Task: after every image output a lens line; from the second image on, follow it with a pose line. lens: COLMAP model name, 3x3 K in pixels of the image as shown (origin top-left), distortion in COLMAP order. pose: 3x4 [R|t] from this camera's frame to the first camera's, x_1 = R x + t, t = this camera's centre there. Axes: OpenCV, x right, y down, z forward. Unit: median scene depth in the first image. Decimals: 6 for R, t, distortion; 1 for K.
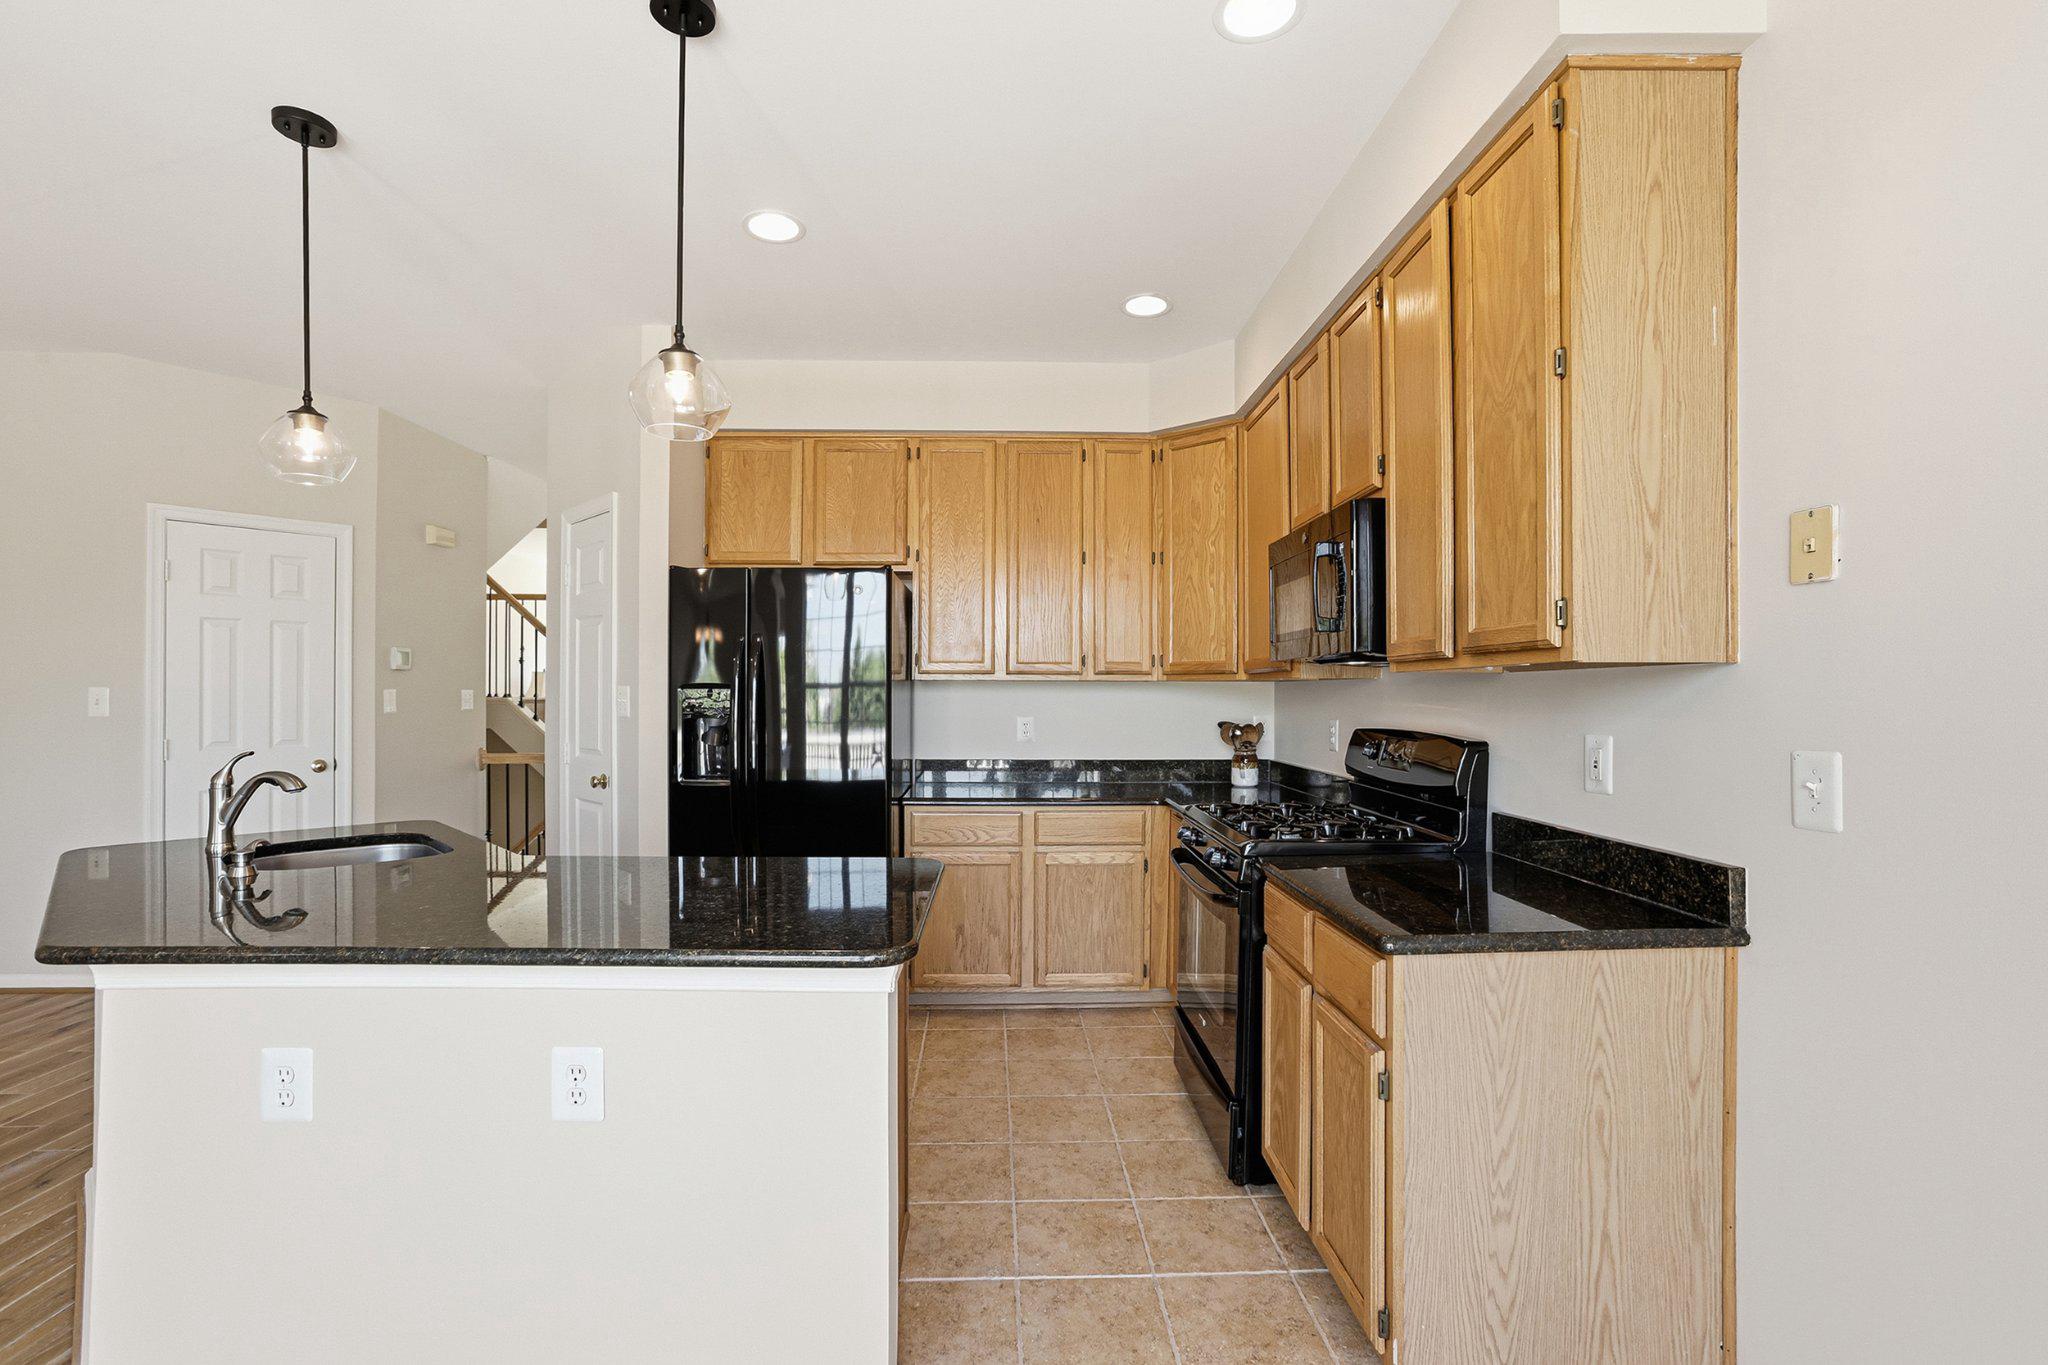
lens RADIAL K [[922.1, 0, 1019.9], [0, 922.1, 708.2], [0, 0, 1]] dist [-0.045215, 0.016689]
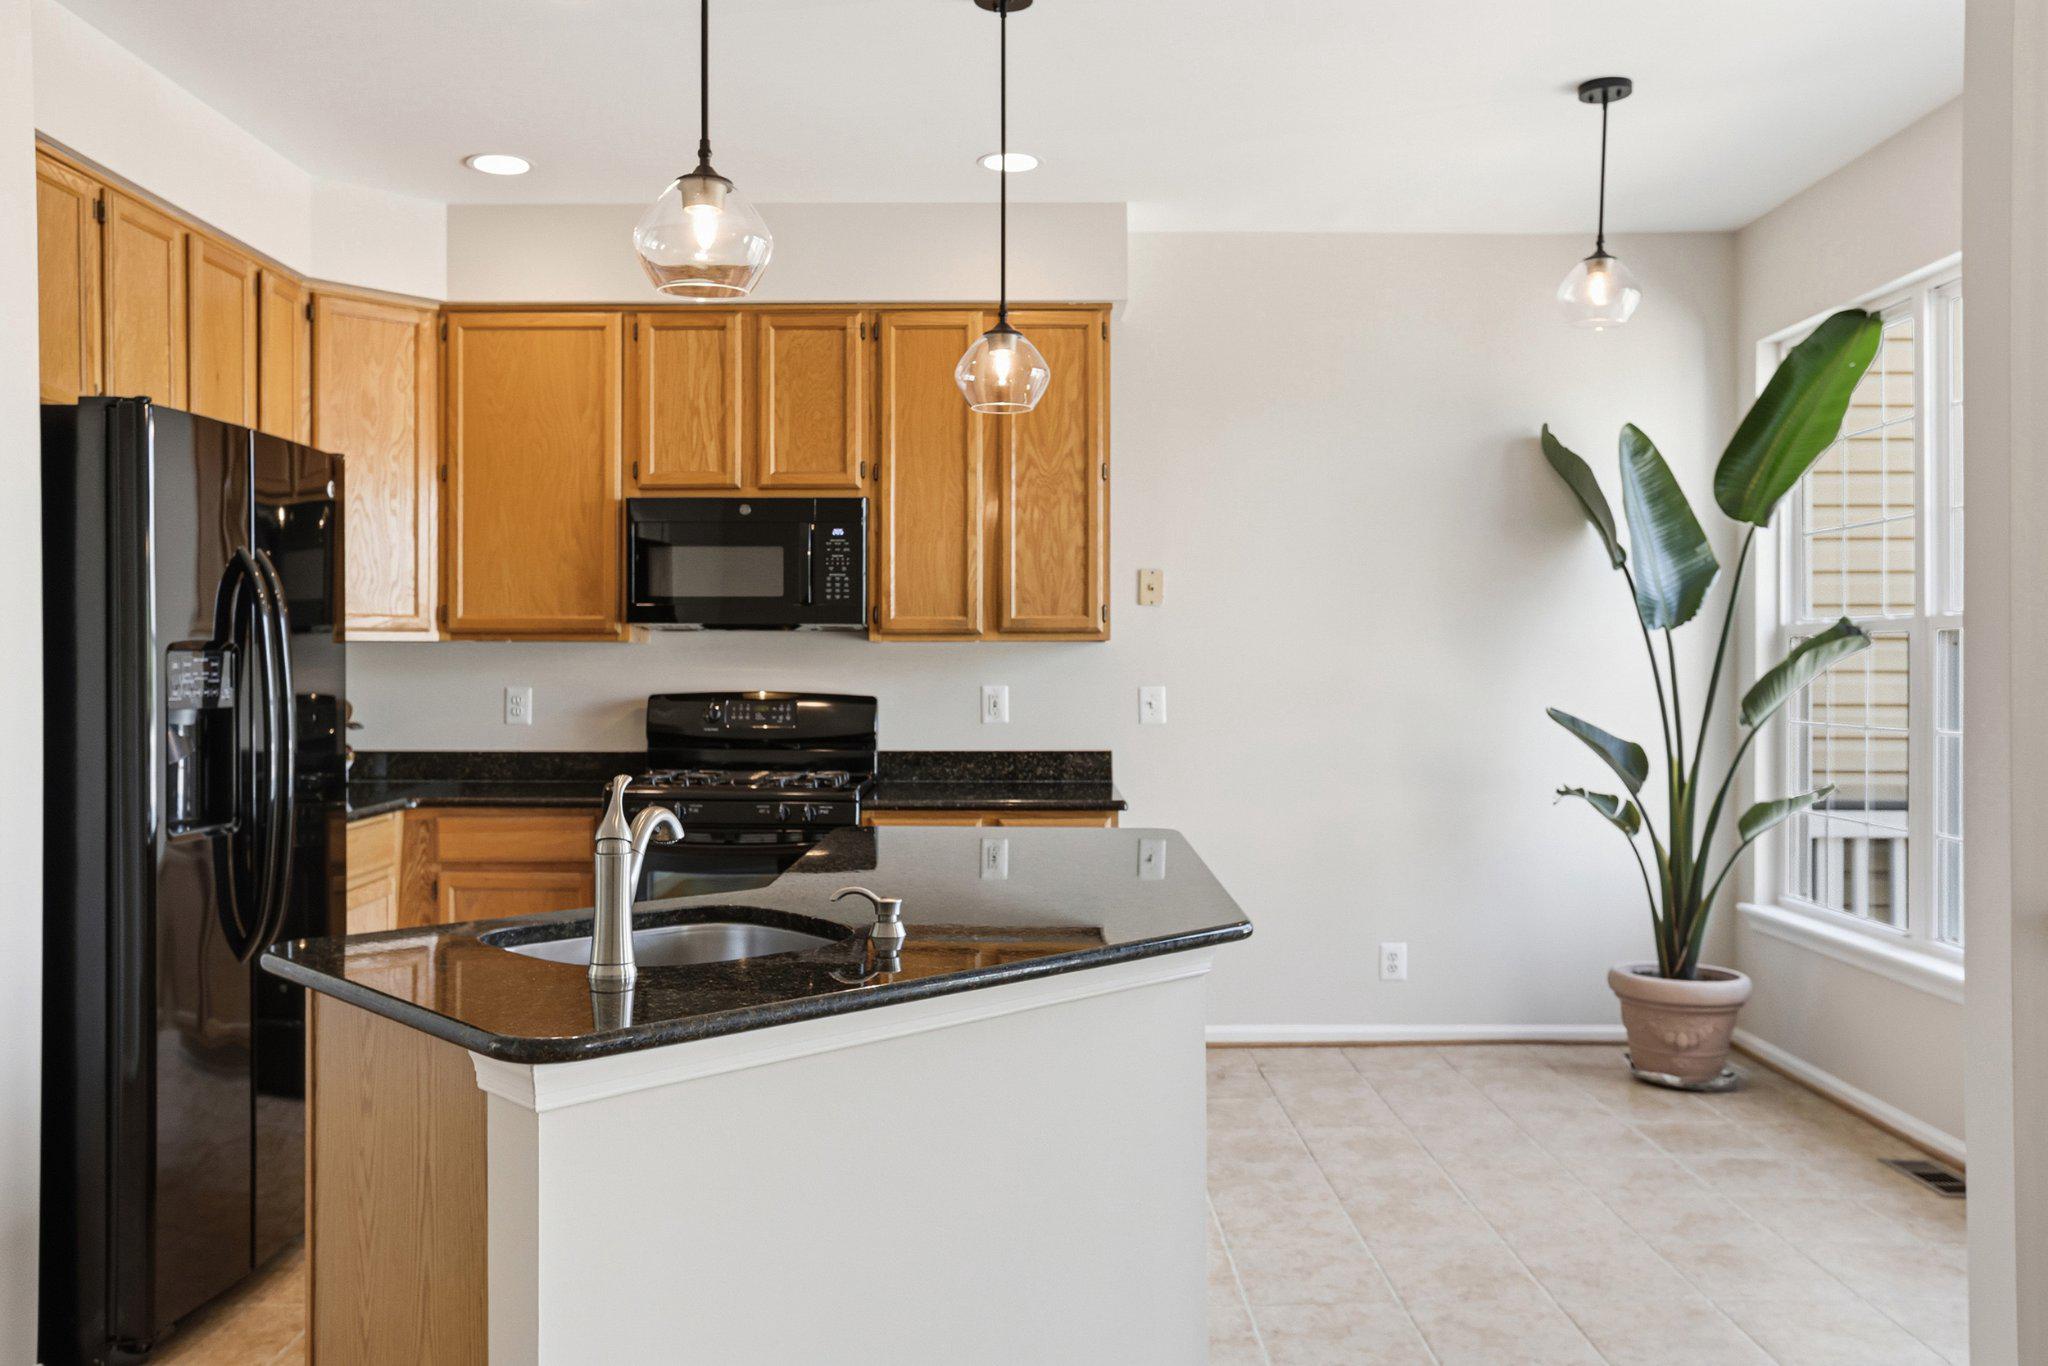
lens RADIAL K [[1593.1, 0, 1024.0], [0, 1593.1, 683.0], [0, 0, 1]] dist [-0.006674, 0.003215]
pose [[0.045958, -0.014535, 0.998838, -1.976959], [0.015797, 0.999780, 0.013822, -0.010730], [-0.998818, 0.015144, 0.046178, 0.797455]]
